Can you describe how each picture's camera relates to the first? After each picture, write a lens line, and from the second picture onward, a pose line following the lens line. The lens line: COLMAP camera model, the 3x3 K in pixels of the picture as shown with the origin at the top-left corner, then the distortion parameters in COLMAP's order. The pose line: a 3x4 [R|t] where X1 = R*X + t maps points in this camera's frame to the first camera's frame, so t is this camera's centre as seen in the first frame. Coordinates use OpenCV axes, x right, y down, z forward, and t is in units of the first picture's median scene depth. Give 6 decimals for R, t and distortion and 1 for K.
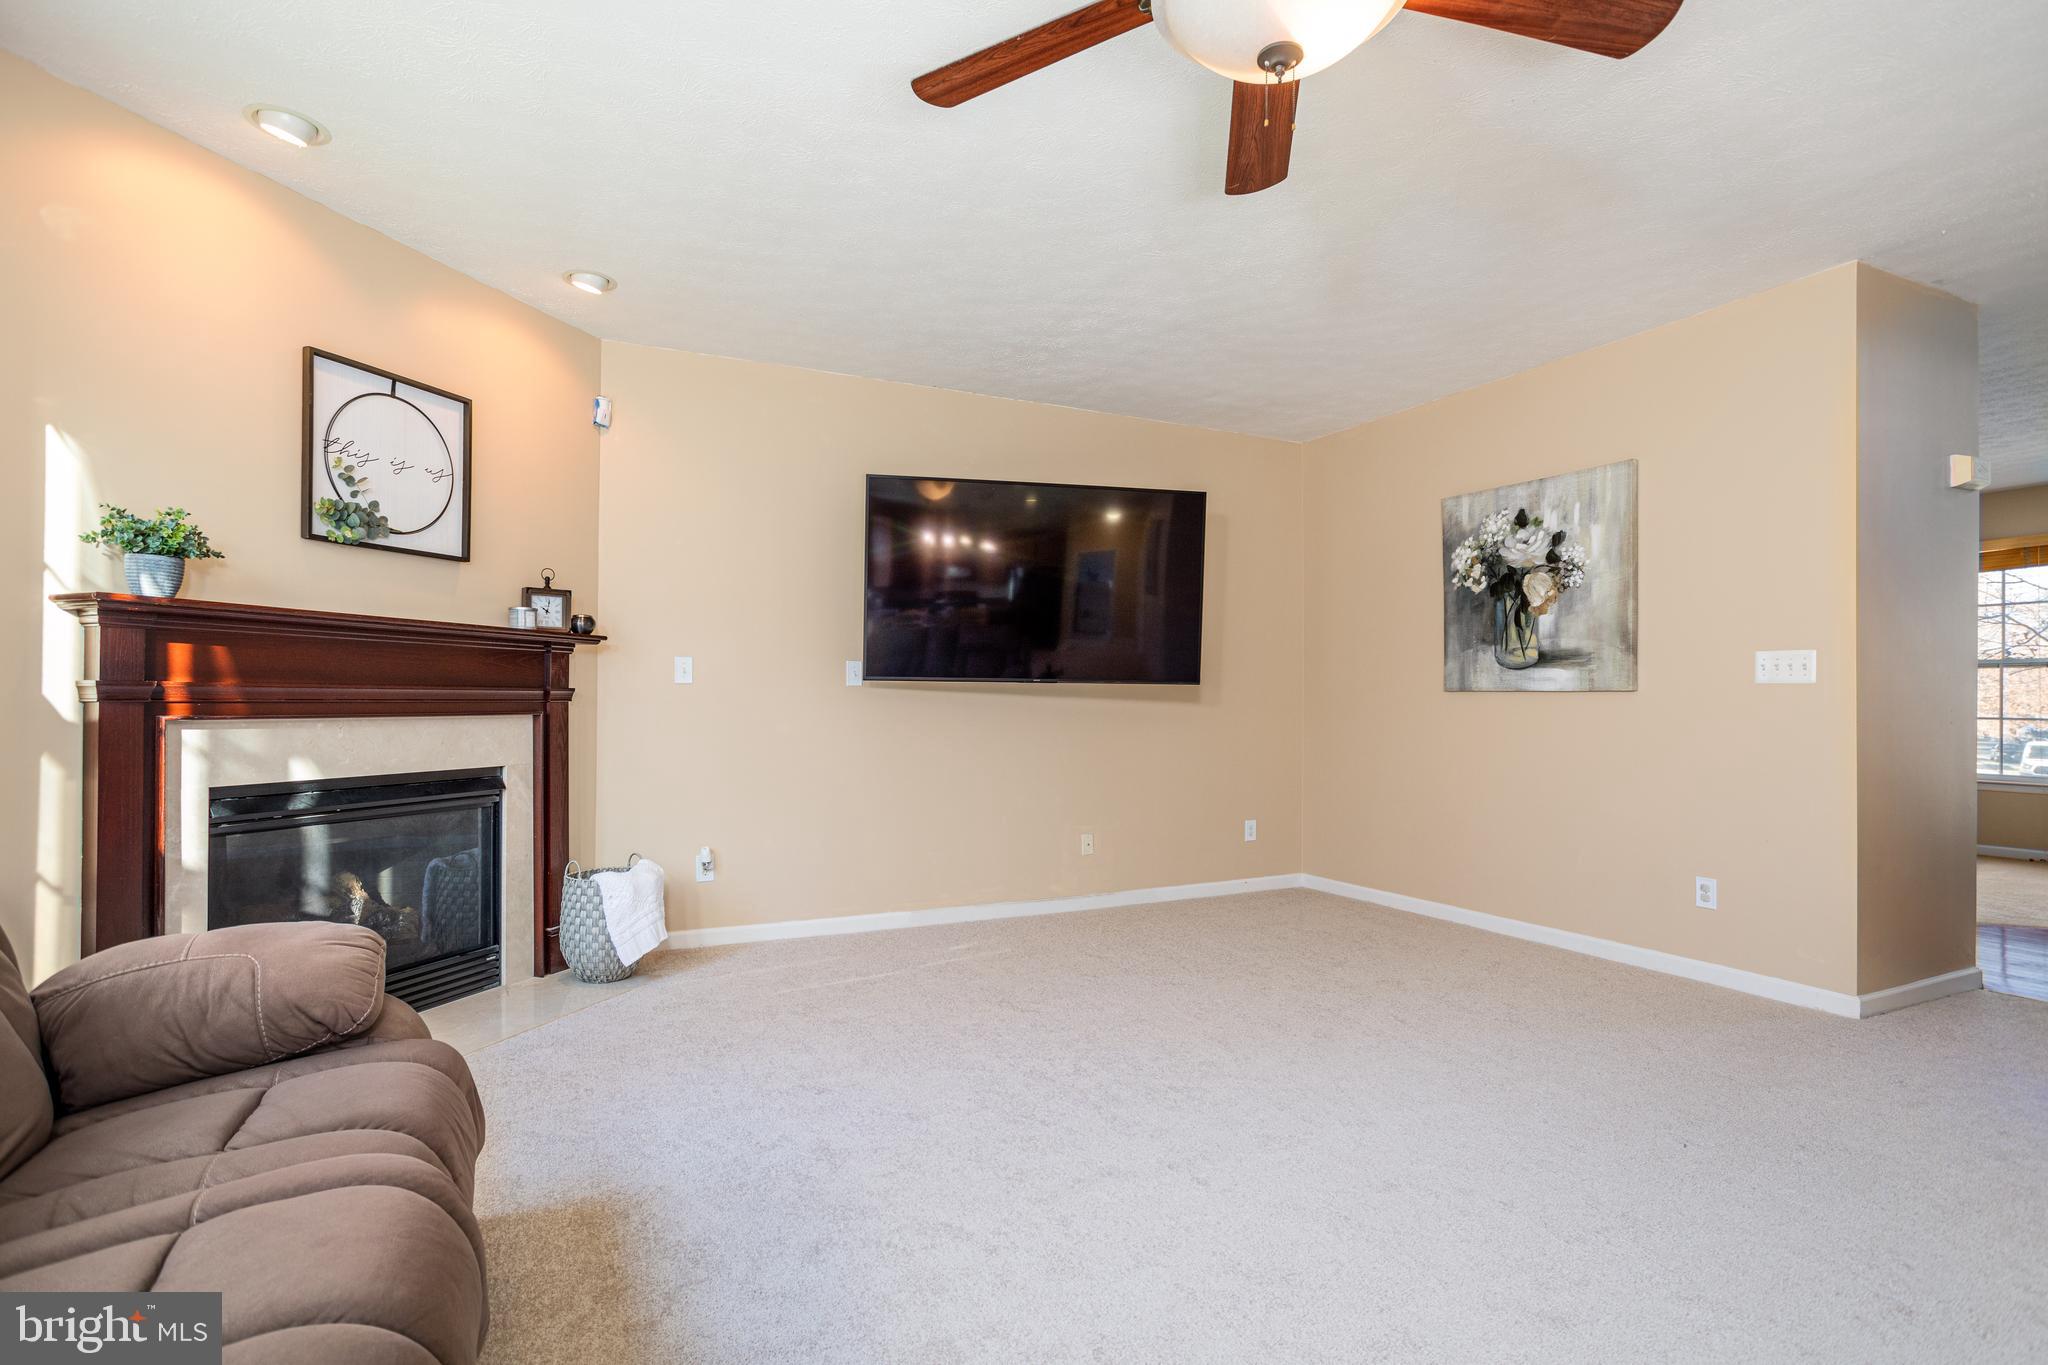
lens RADIAL K [[1005.4, 0, 1024.0], [0, 1005.4, 682.5], [0, 0, 1]] dist [-0.039929, 0.038035]
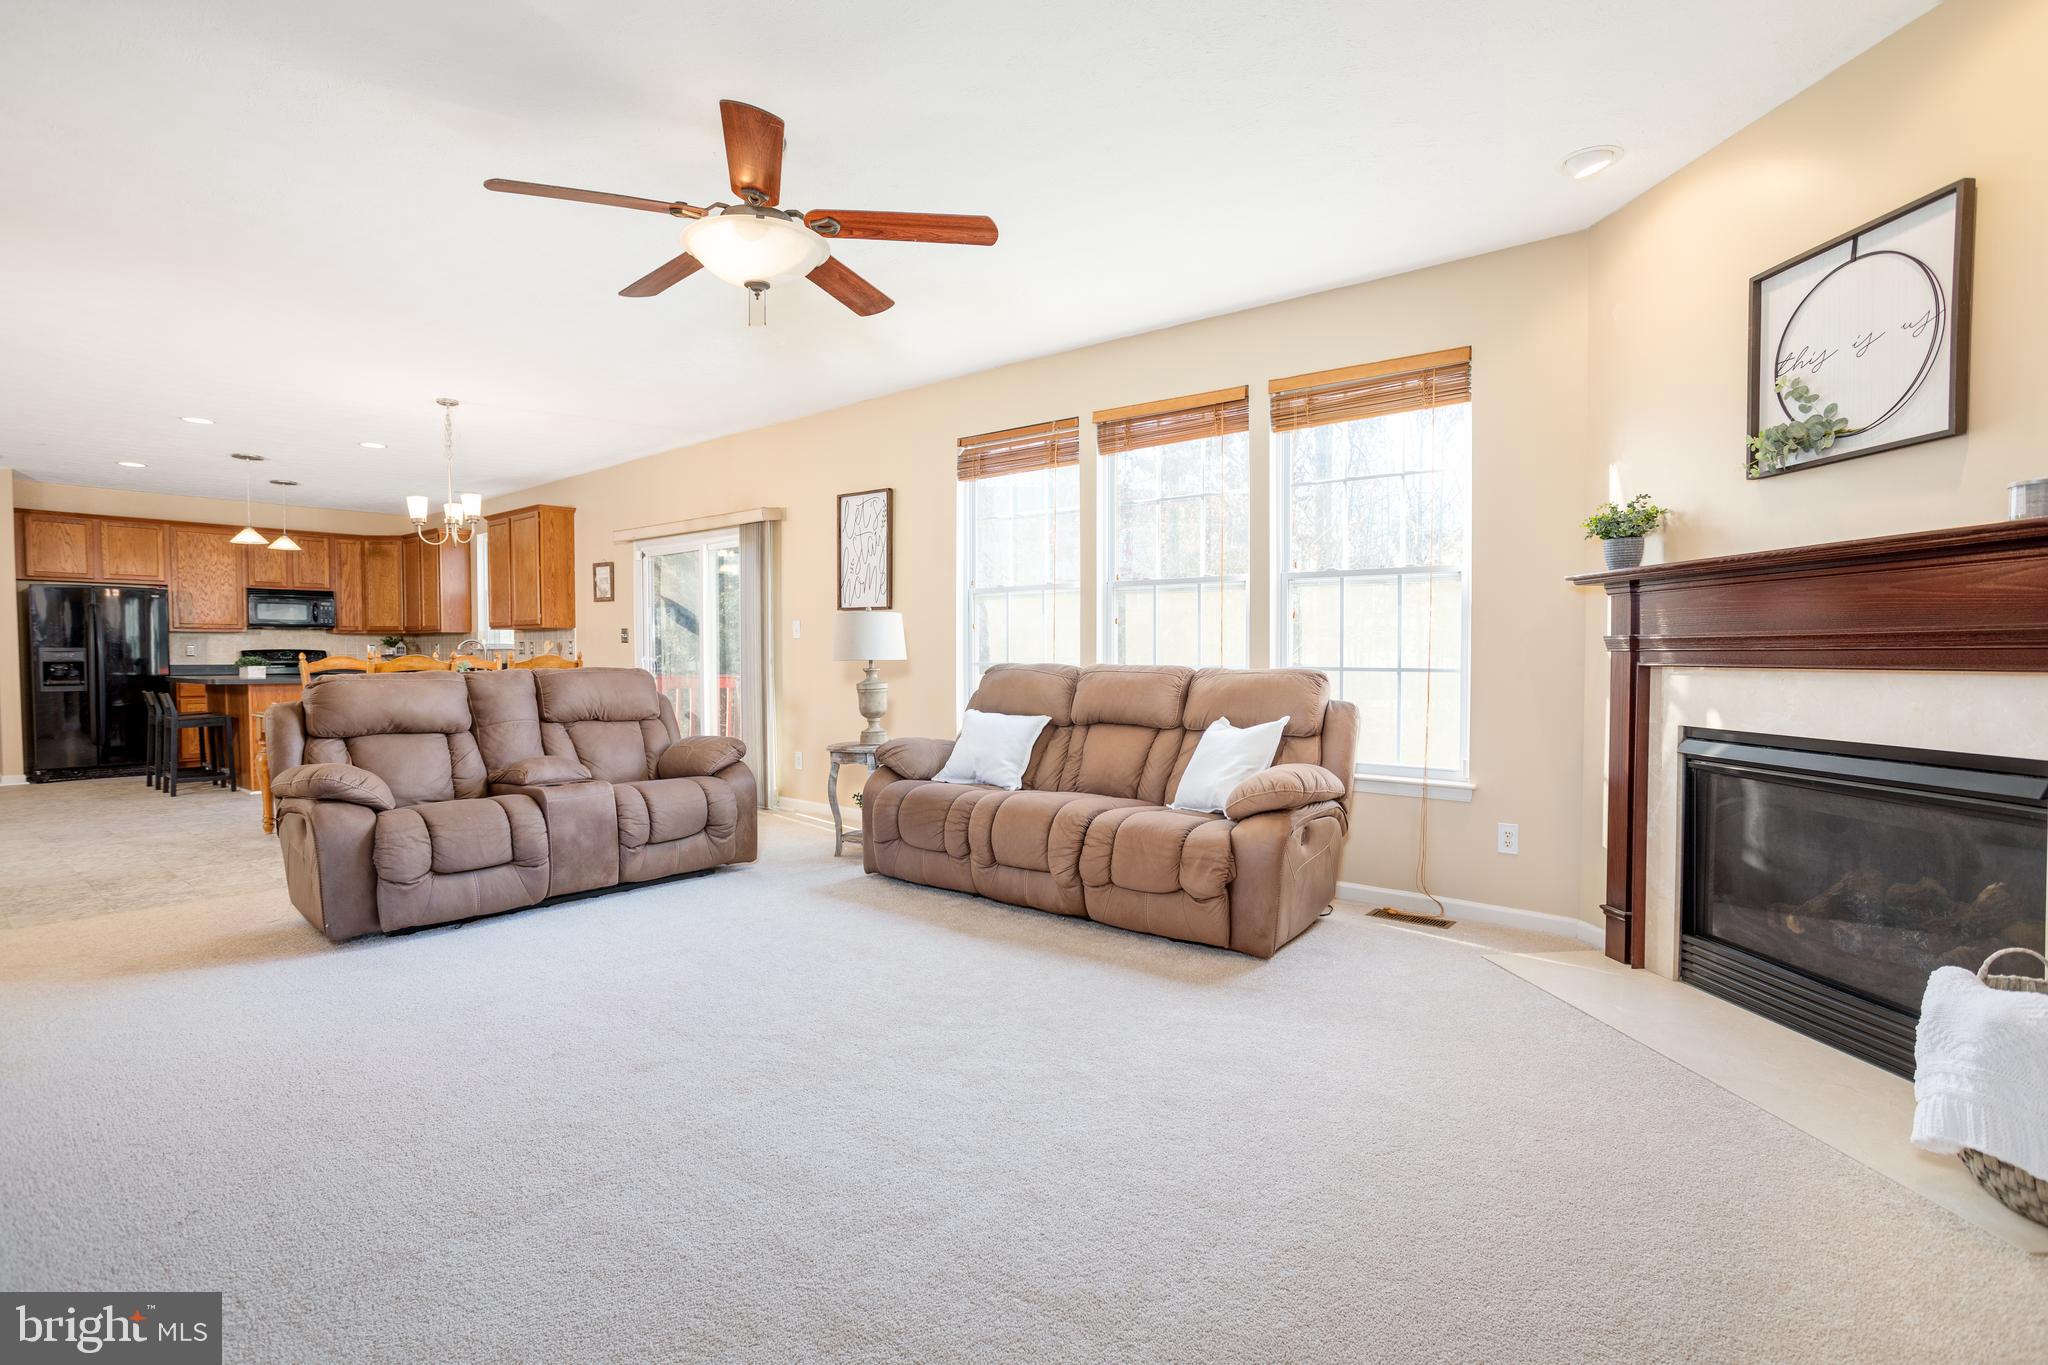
lens RADIAL K [[1048.6, 0, 1024.0], [0, 1048.6, 682.5], [0, 0, 1]] dist [-0.000306, 0.027932]
pose [[-0.903681, 0.008976, -0.428112, 0.339050], [0.007414, 0.999958, 0.005315, 0.039088], [0.428142, 0.001629, -0.903710, 1.553868]]
